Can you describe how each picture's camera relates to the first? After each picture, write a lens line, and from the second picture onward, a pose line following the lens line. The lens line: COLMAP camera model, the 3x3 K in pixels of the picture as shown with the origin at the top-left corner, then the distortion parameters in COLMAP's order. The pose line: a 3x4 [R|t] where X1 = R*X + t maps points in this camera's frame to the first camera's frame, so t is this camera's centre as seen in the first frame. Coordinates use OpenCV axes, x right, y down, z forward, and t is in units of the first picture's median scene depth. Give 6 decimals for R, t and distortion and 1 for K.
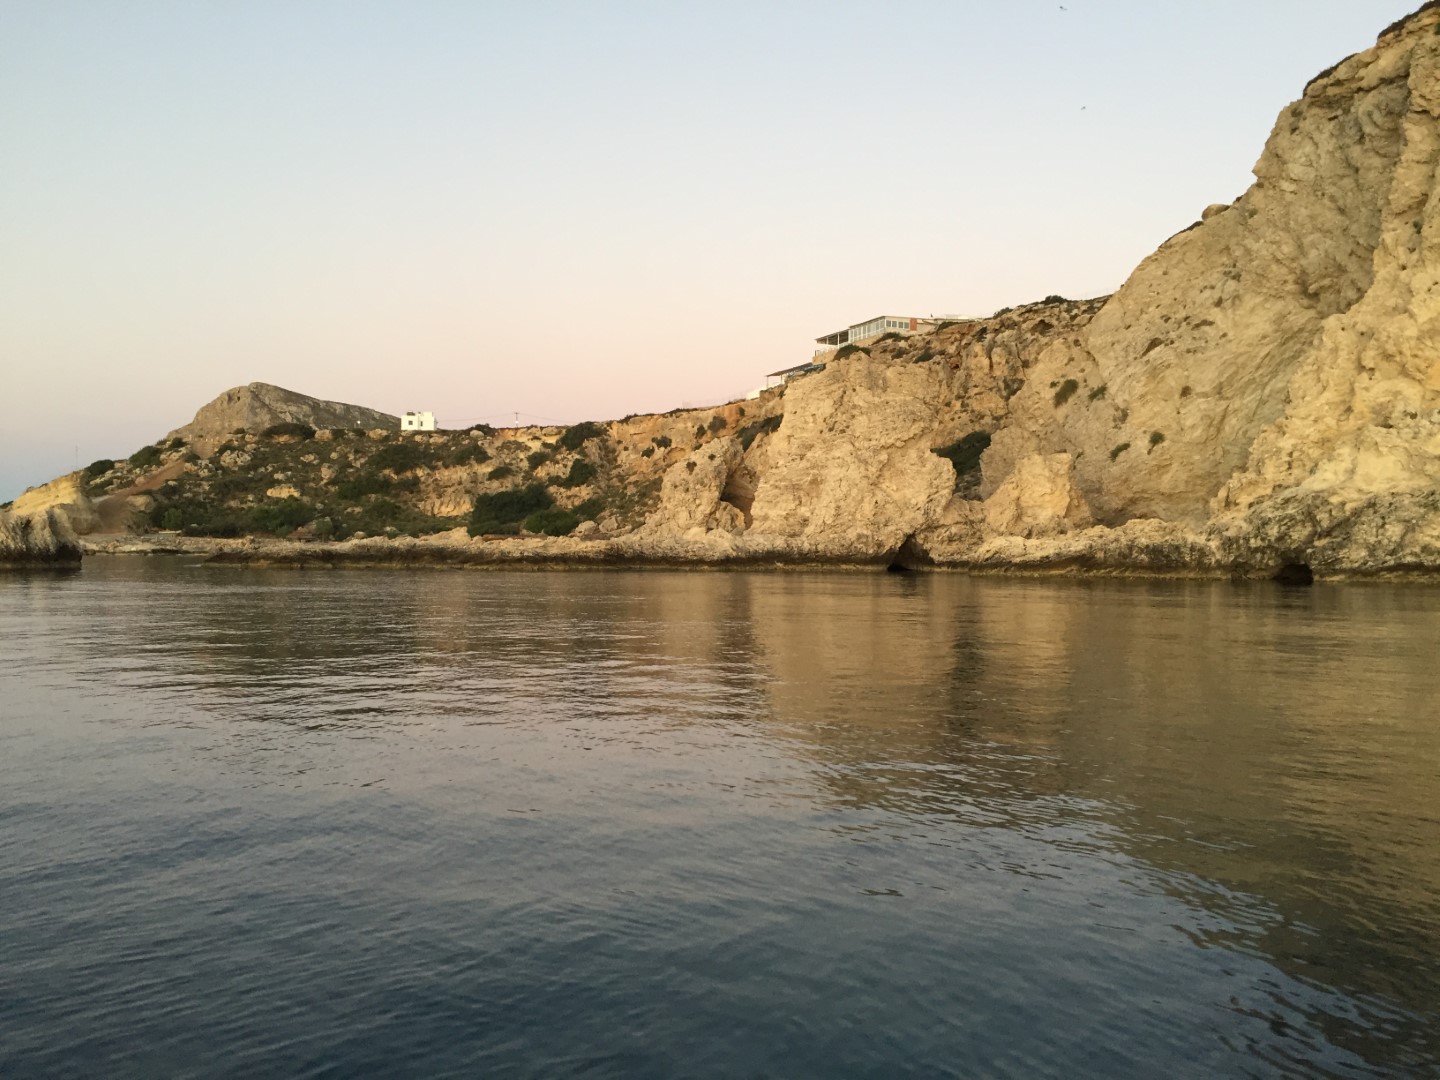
lens RADIAL K [[1226.3, 0, 720.0], [0, 1226.3, 540.0], [0, 0, 1]] dist [0.088145, -0.123250]
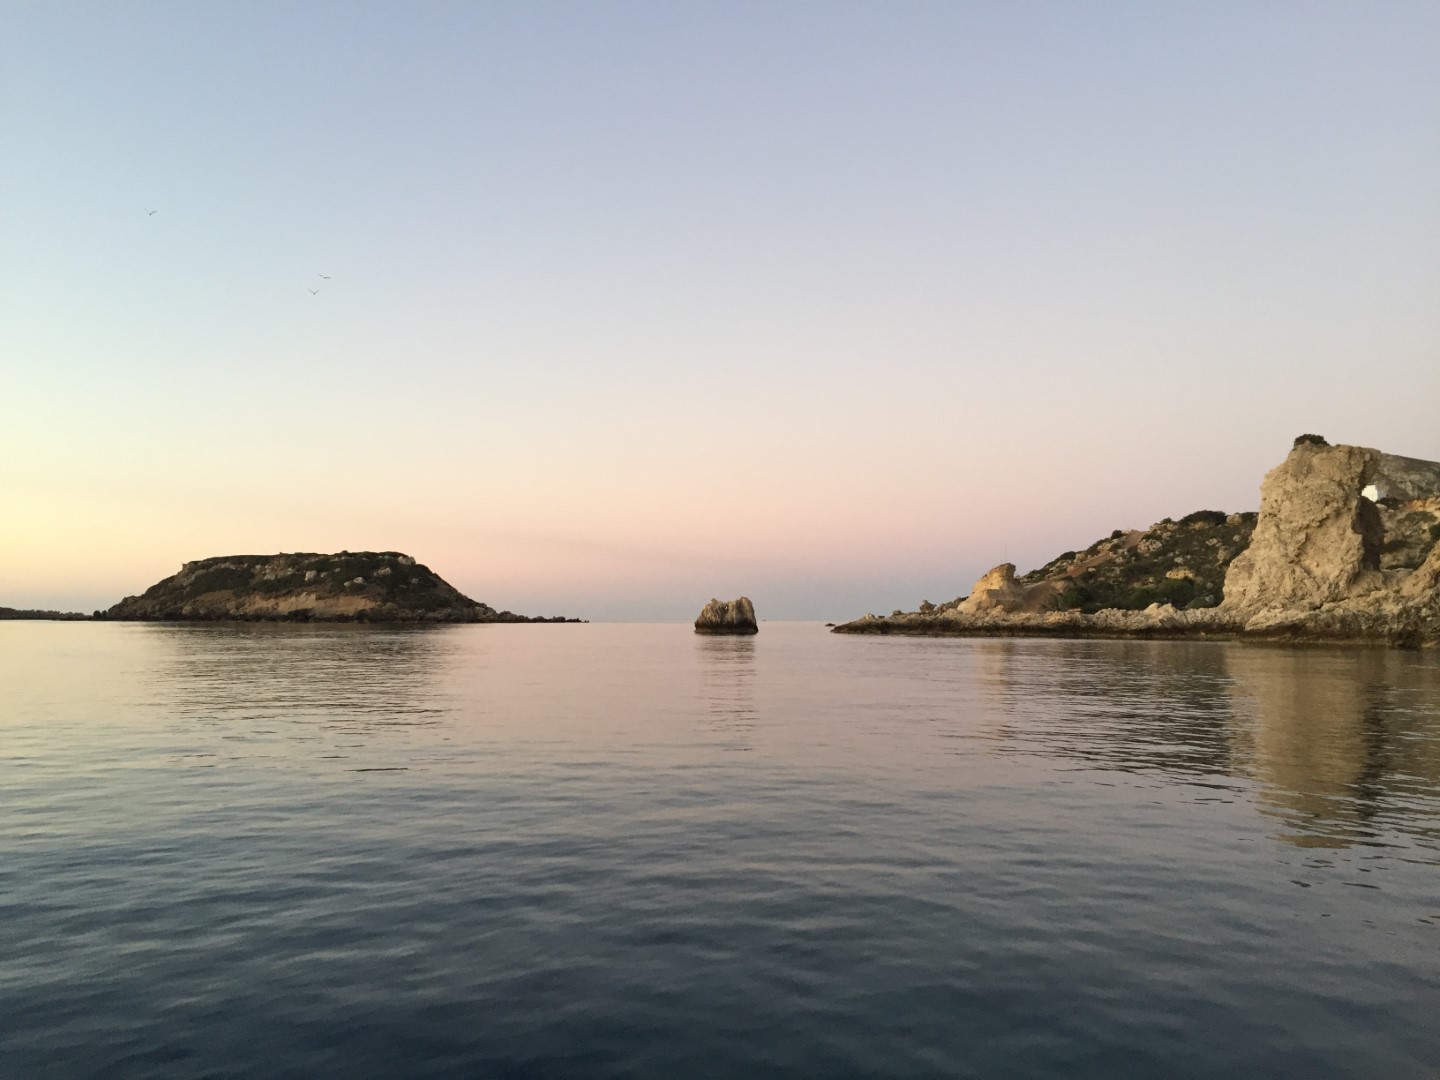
lens RADIAL K [[1226.3, 0, 720.0], [0, 1226.3, 540.0], [0, 0, 1]] dist [0.088145, -0.123250]
pose [[0.629337, -0.055431, -0.775153, 0.278215], [0.007071, 0.997820, -0.065614, 0.001986], [0.777100, 0.035812, 0.628357, -0.044432]]
